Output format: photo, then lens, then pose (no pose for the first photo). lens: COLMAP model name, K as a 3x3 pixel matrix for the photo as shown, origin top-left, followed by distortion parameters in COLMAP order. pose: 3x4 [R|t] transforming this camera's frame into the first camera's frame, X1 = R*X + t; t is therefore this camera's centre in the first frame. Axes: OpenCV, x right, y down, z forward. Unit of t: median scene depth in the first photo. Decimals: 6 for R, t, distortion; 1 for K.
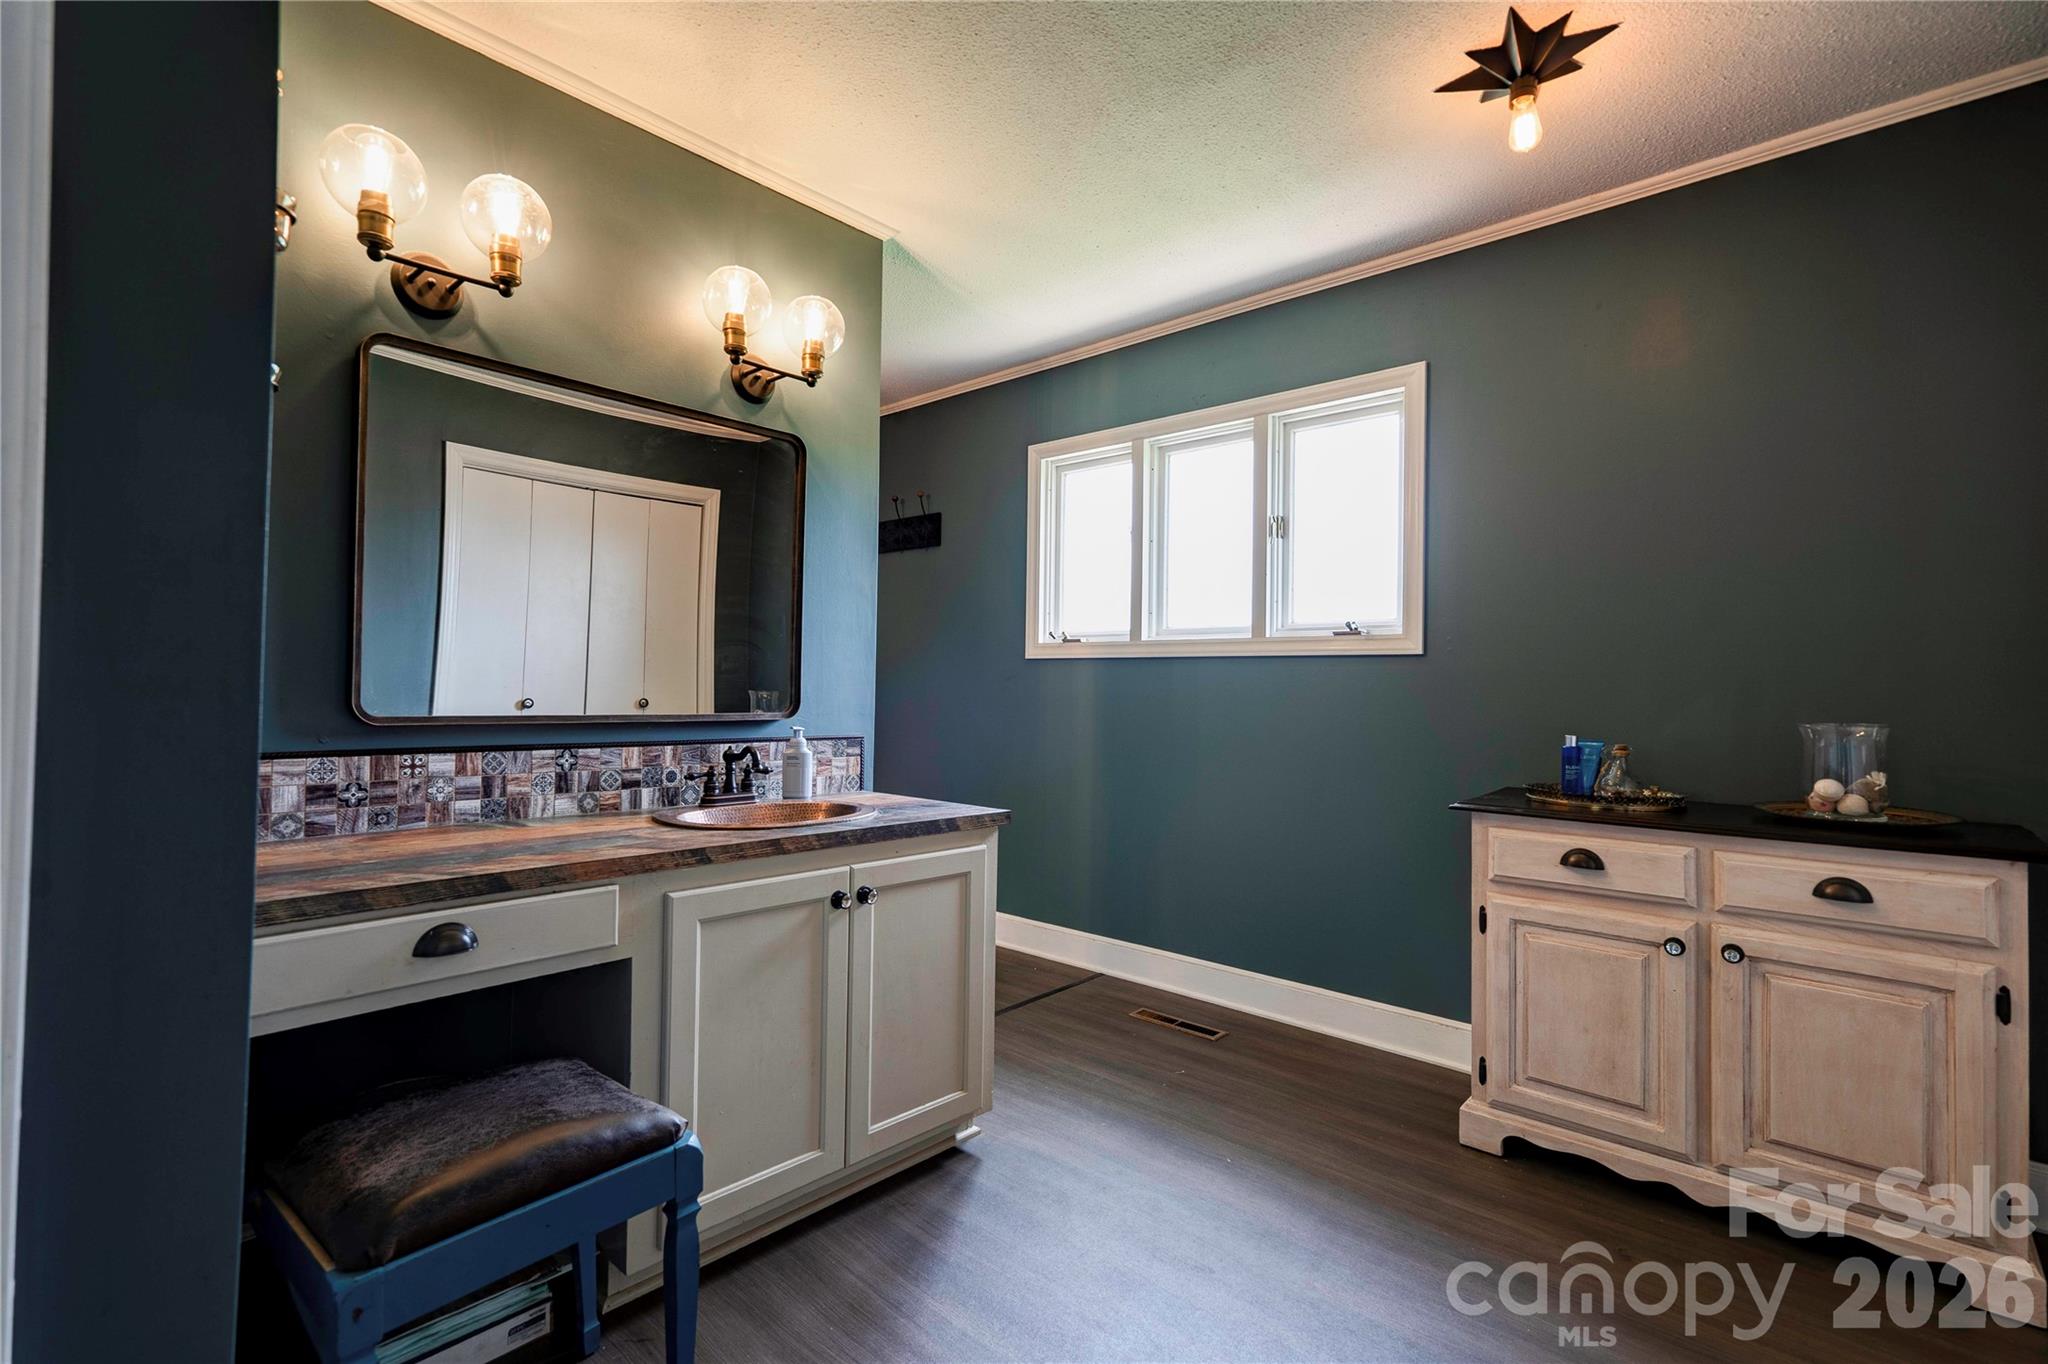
lens RADIAL K [[946.1, 0, 1022.1], [0, 946.1, 678.6], [0, 0, 1]] dist [0.000795, 0.000103]
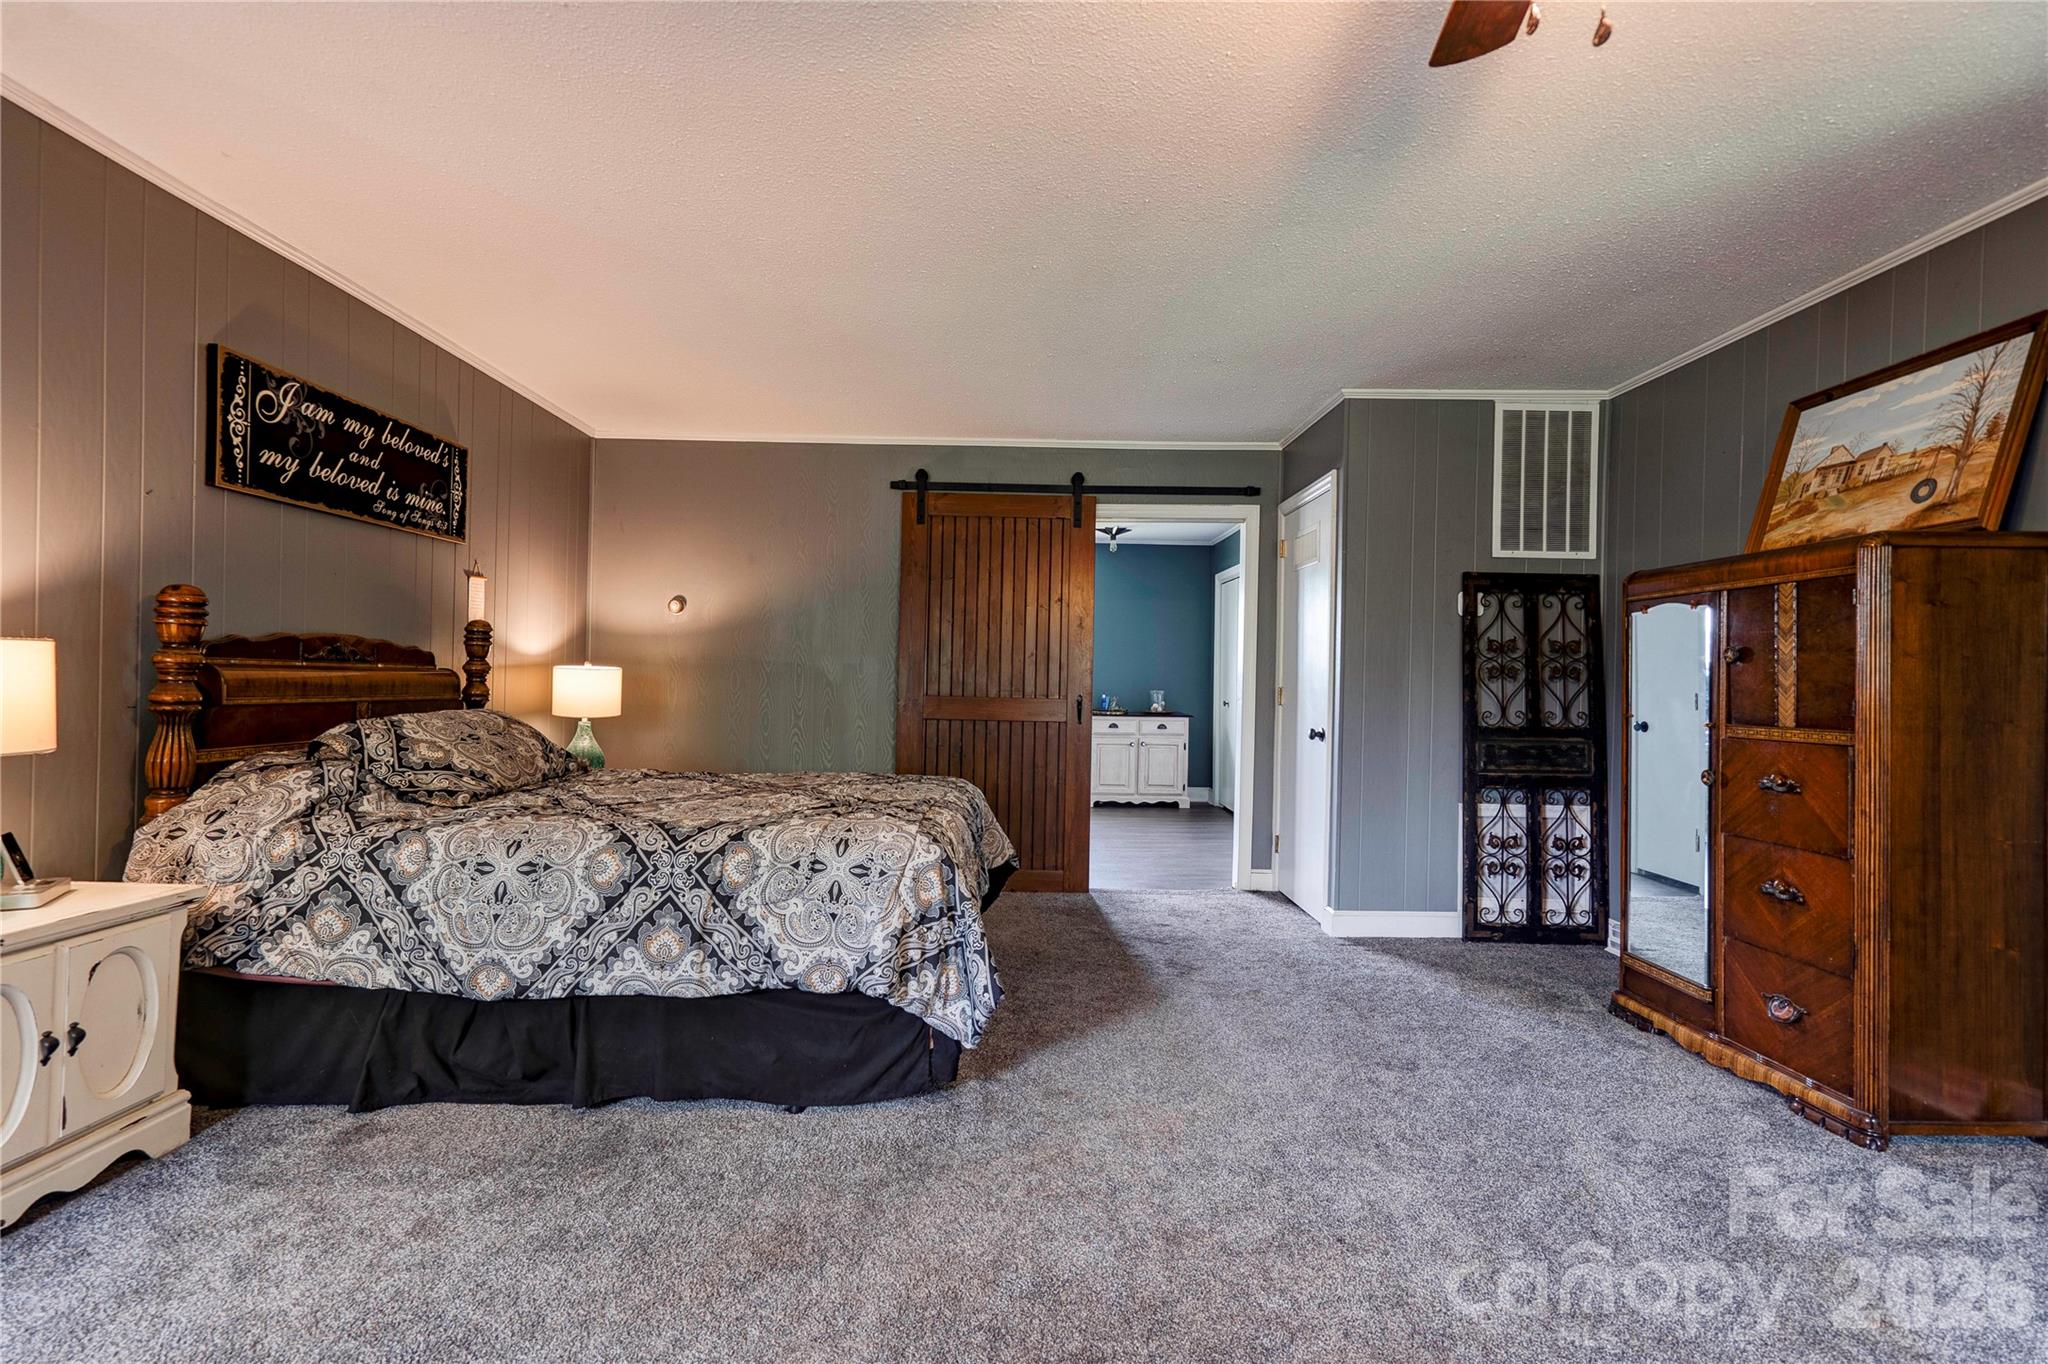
lens RADIAL K [[946.1, 0, 1024.2], [0, 946.1, 679.9], [0, 0, 1]] dist [0.000795, 0.000103]
pose [[0.733276, -0.010331, 0.679853, -2.499040], [0.000689, 0.999895, 0.014451, -0.061570], [-0.679931, -0.010128, 0.733206, -1.740666]]
